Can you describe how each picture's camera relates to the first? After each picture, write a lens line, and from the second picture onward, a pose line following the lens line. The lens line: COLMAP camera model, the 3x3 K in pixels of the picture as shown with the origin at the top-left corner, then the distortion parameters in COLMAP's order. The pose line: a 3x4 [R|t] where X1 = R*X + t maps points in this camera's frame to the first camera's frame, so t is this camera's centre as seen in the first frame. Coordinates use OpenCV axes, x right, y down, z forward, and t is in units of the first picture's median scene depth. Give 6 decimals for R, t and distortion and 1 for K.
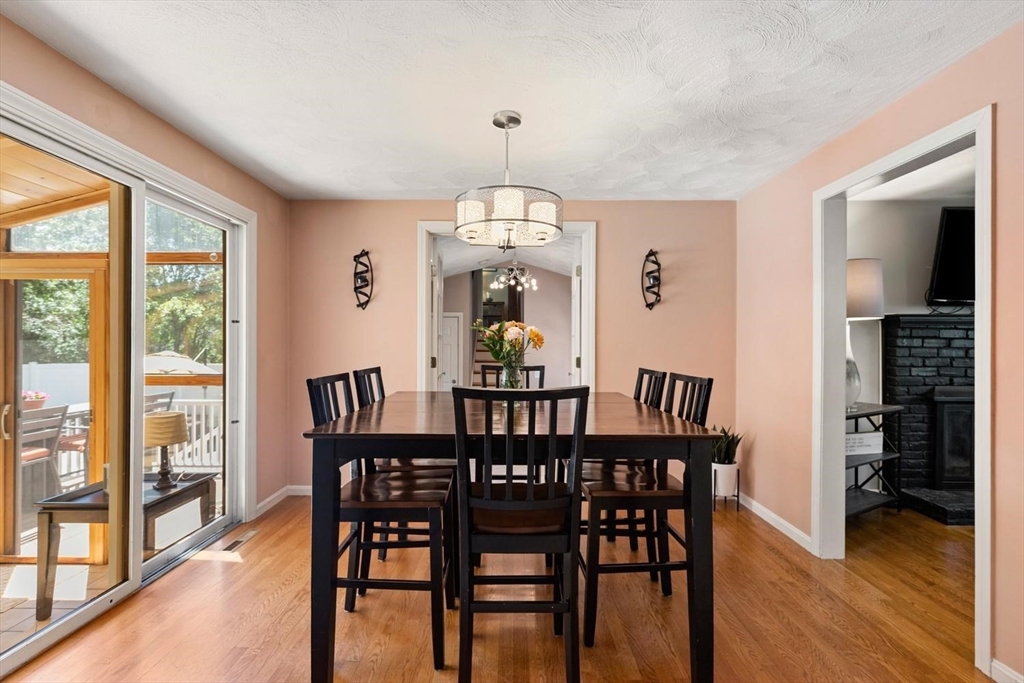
lens RADIAL K [[465.6, 0, 508.0], [0, 465.6, 344.8], [0, 0, 1]] dist [0.008784, -0.004012]
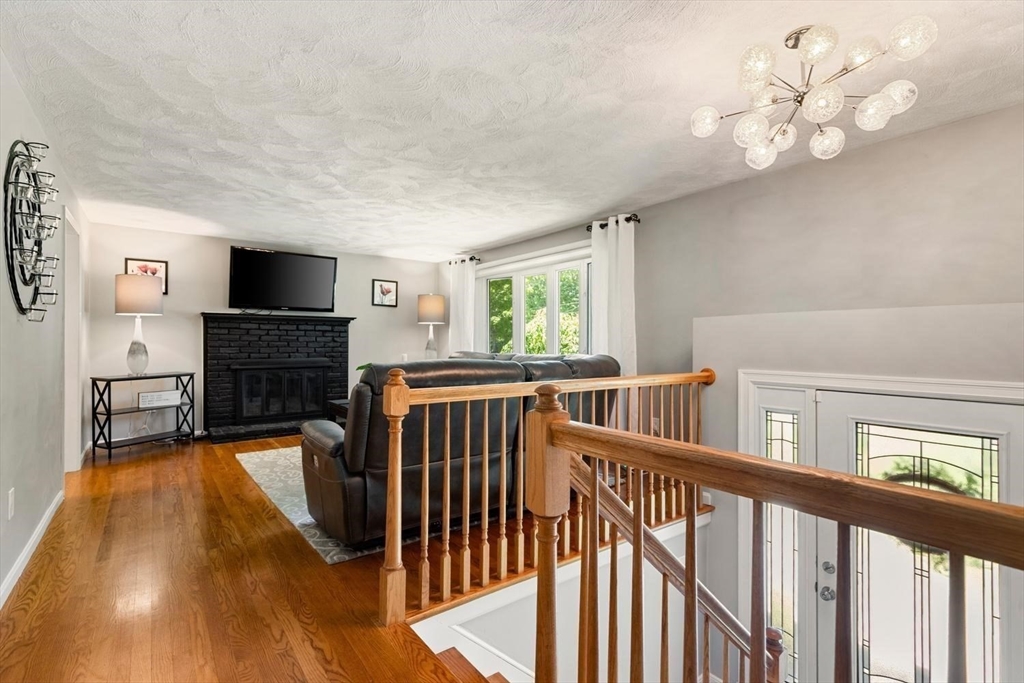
lens RADIAL K [[465.6, 0, 520.1], [0, 465.6, 337.0], [0, 0, 1]] dist [0.008784, -0.004012]
pose [[0.798438, 0.004862, 0.602058, 0.810680], [-0.001172, 0.999978, -0.006521, 0.025661], [-0.602076, 0.004501, 0.798426, -0.926880]]
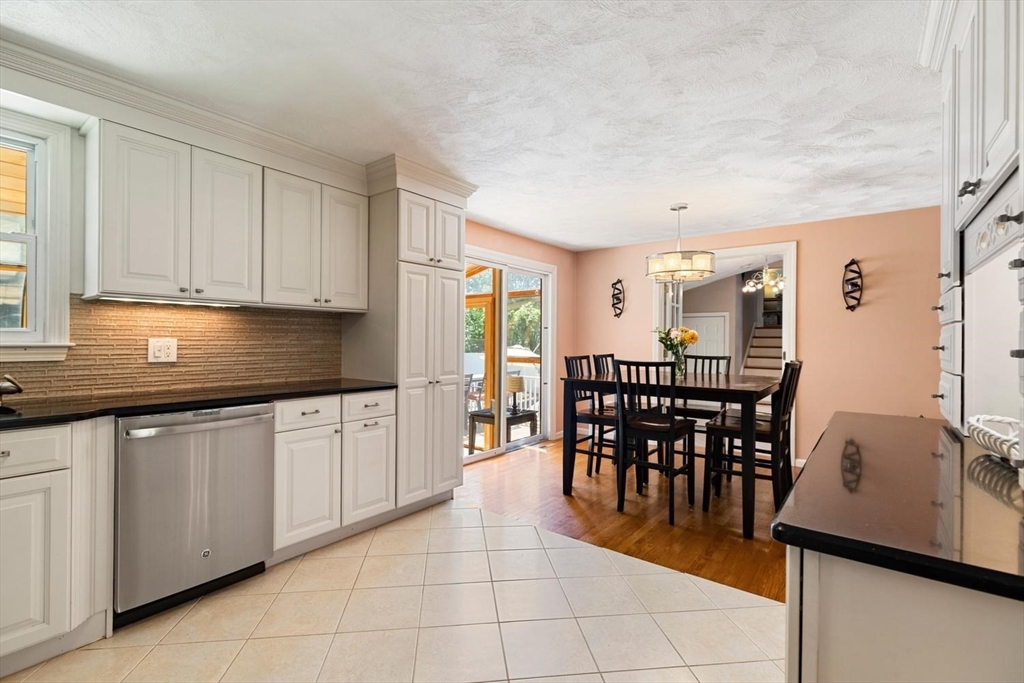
lens RADIAL K [[465.6, 0, 511.0], [0, 465.6, 340.5], [0, 0, 1]] dist [0.008784, -0.004012]
pose [[0.797667, 0.002487, -0.603093, 0.384501], [-0.003132, 0.999995, -0.000019, -0.000809], [0.603090, 0.001904, 0.797671, -0.507314]]
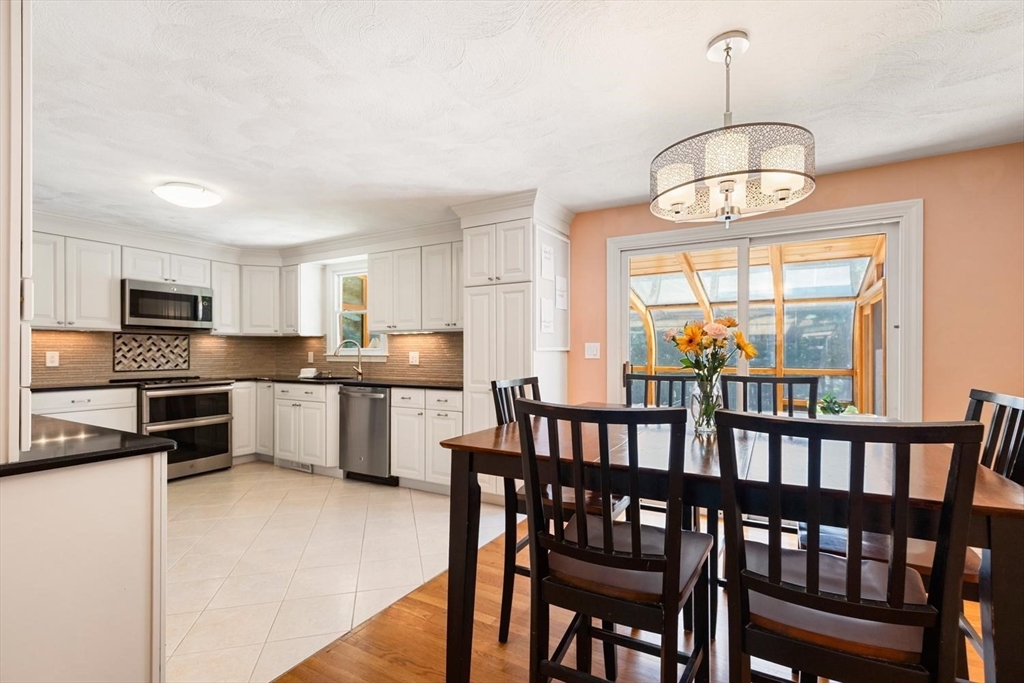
lens RADIAL K [[465.6, 0, 510.1], [0, 465.6, 353.7], [0, 0, 1]] dist [0.008784, -0.004012]
pose [[-0.489659, -0.006018, -0.871893, 0.589302], [-0.002726, 0.999982, -0.005371, 0.010194], [0.871910, -0.000253, -0.489666, 0.770214]]
